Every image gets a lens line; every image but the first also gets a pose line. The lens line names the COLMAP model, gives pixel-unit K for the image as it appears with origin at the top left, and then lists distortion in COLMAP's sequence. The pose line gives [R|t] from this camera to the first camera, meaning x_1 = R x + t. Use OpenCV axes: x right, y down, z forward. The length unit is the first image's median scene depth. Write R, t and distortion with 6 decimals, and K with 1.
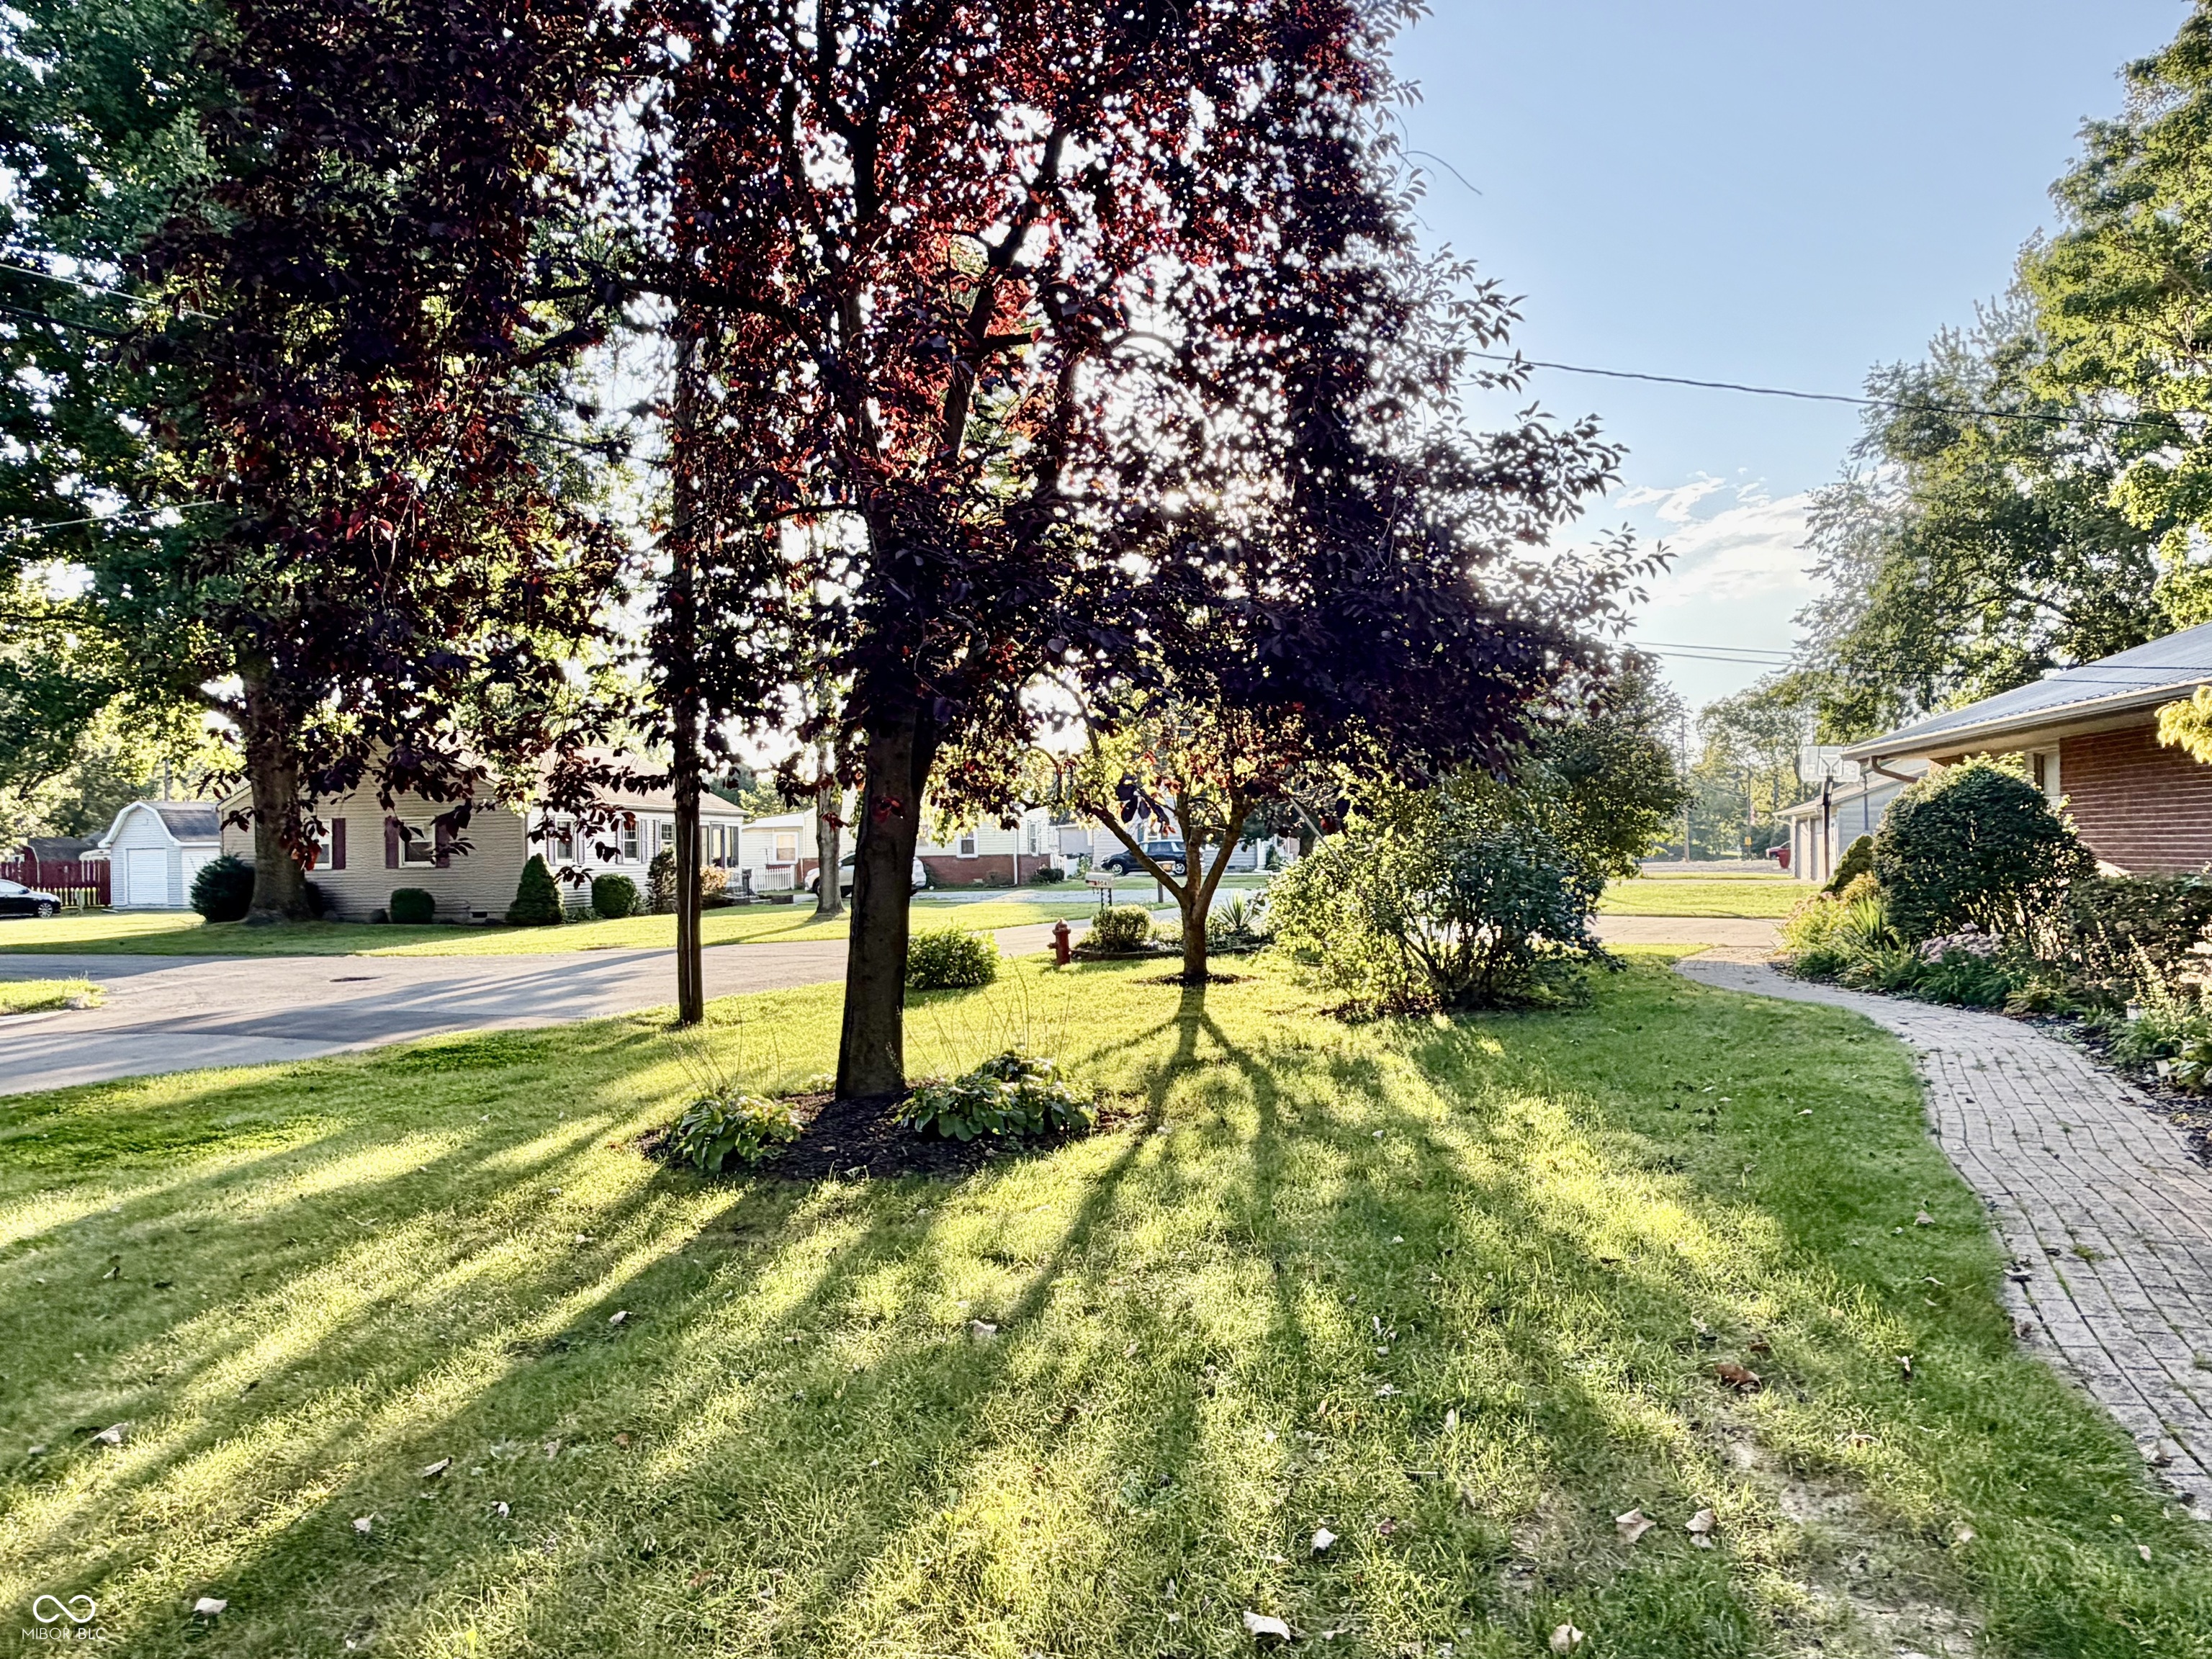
lens RADIAL K [[1442.9, 0, 1095.7], [0, 1442.9, 829.3], [0, 0, 1]] dist [-0.000848, 0.004642]
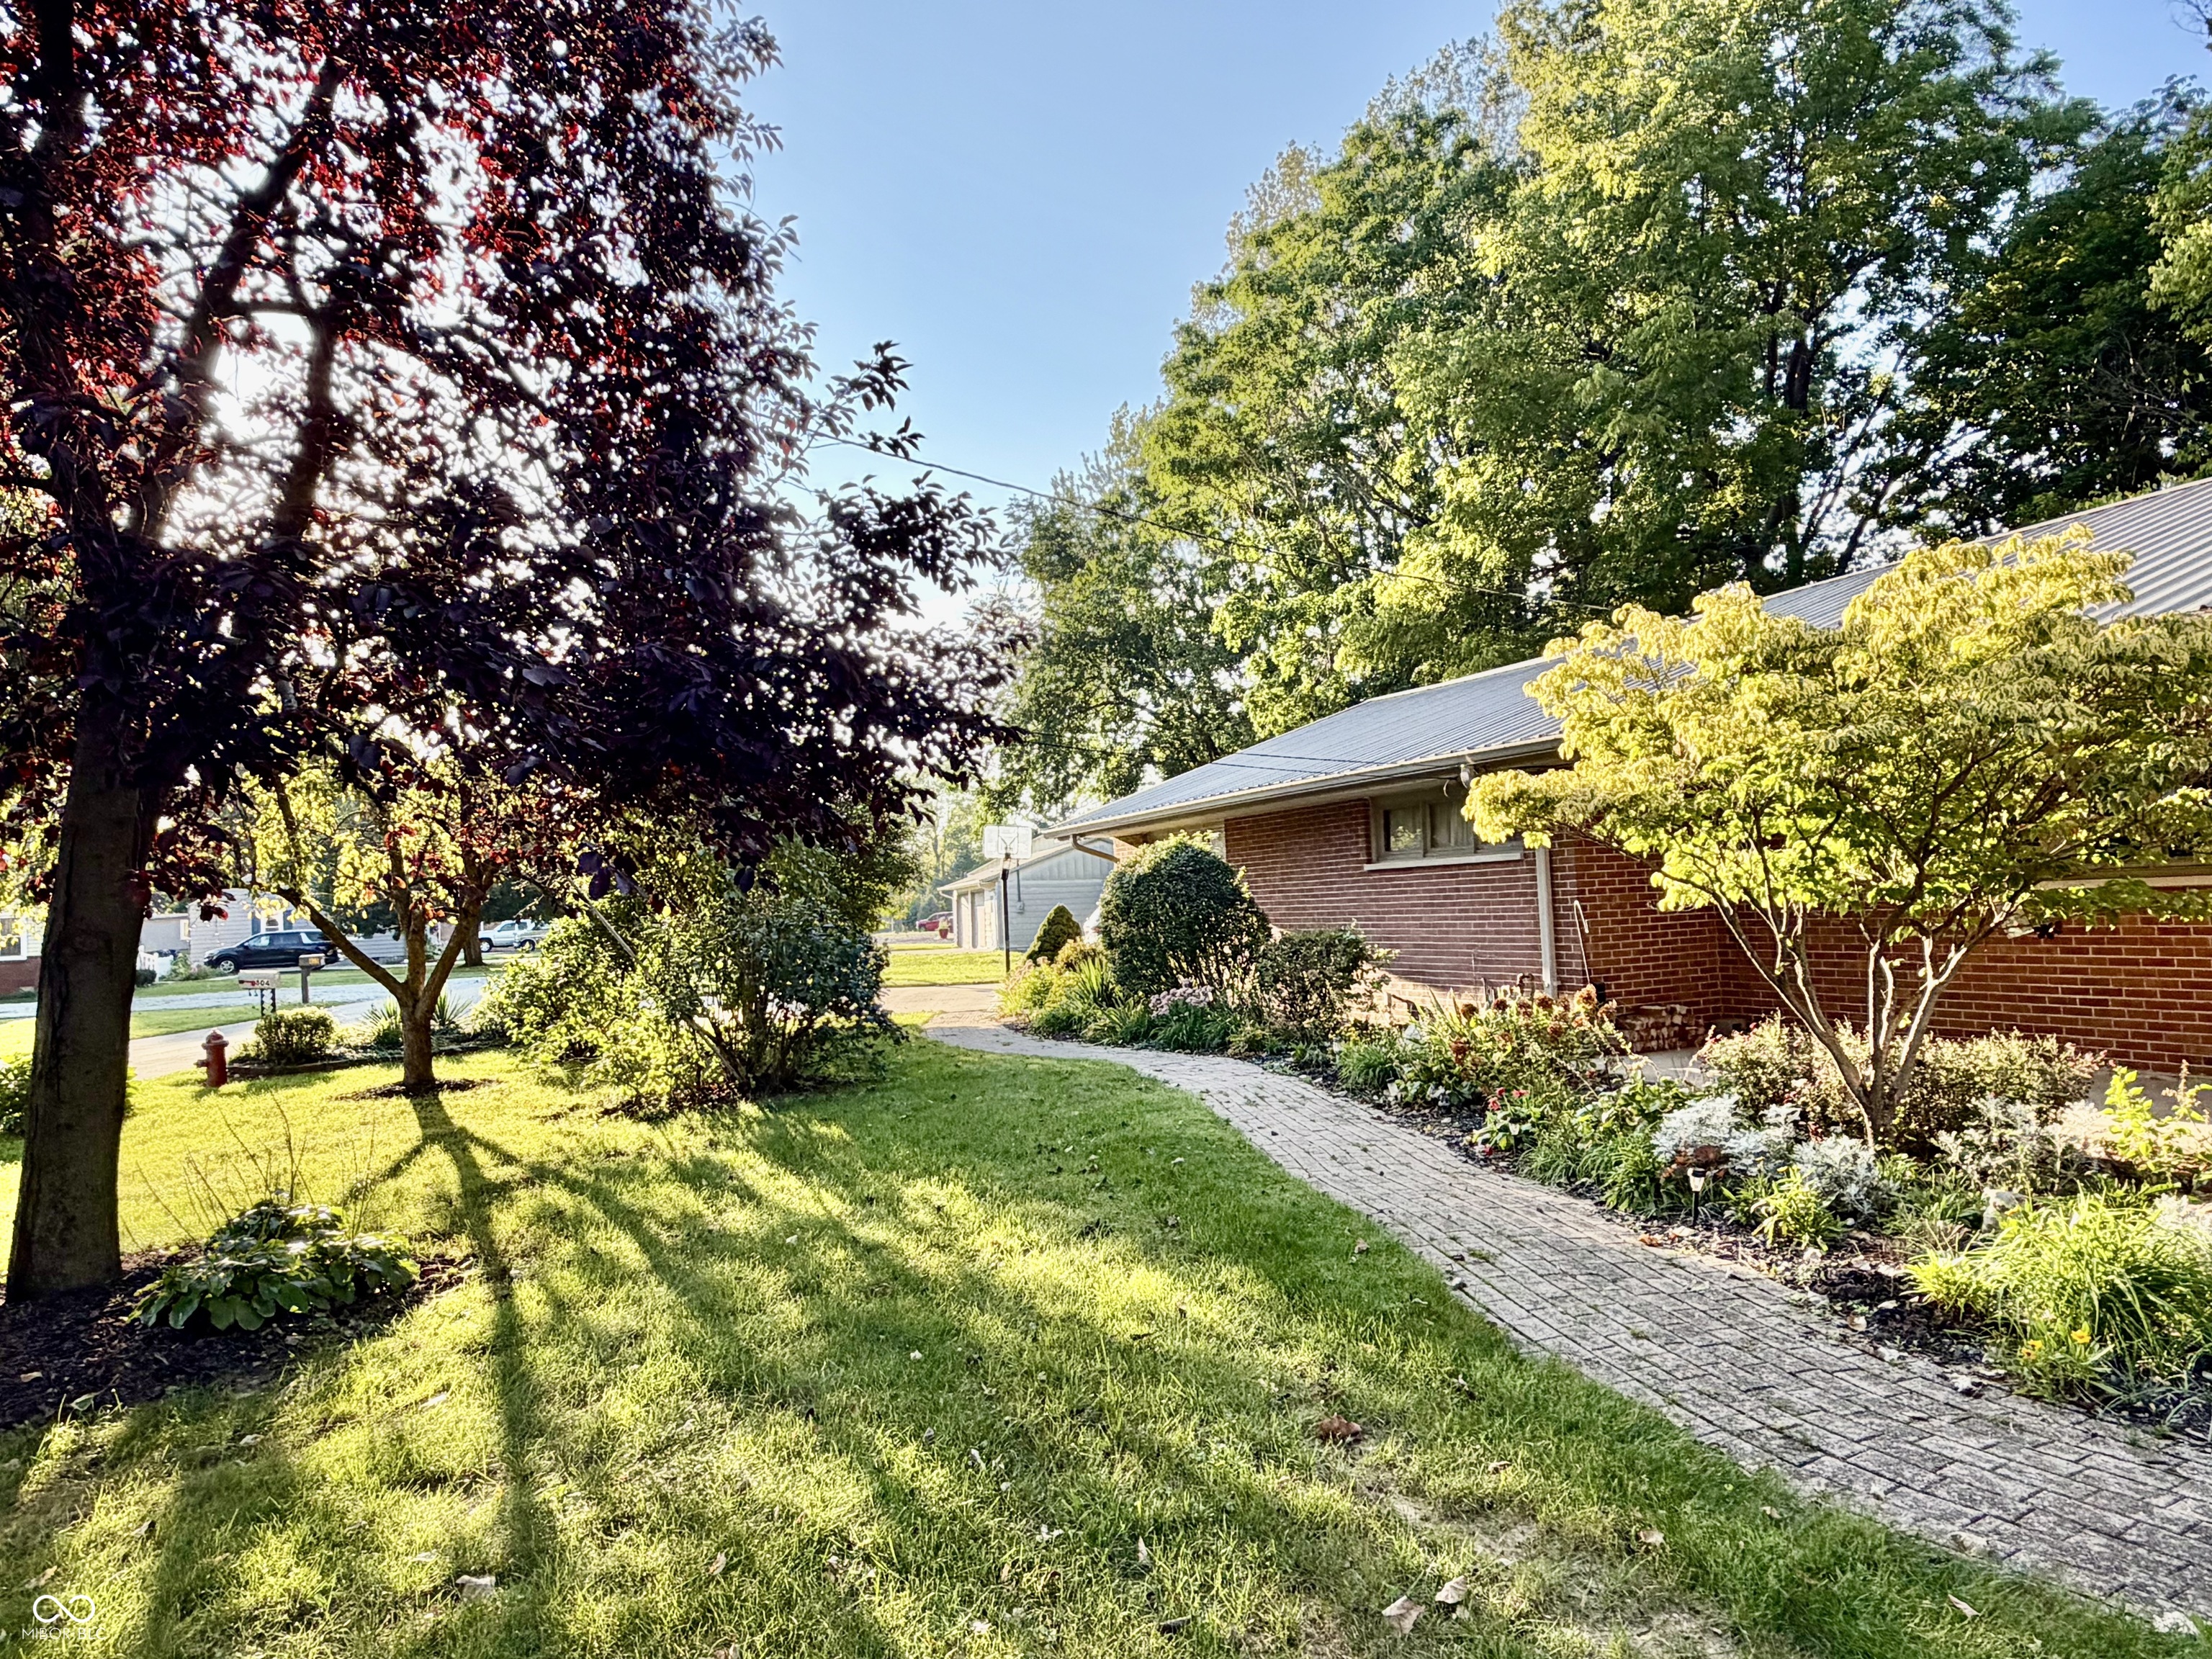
lens RADIAL K [[1442.9, 0, 1095.7], [0, 1442.9, 829.3], [0, 0, 1]] dist [-0.000848, 0.004642]
pose [[0.841458, 0.006804, 0.540279, -0.088822], [0.023098, 0.998554, -0.048550, 0.000725], [-0.539828, 0.053332, 0.840084, 0.076964]]
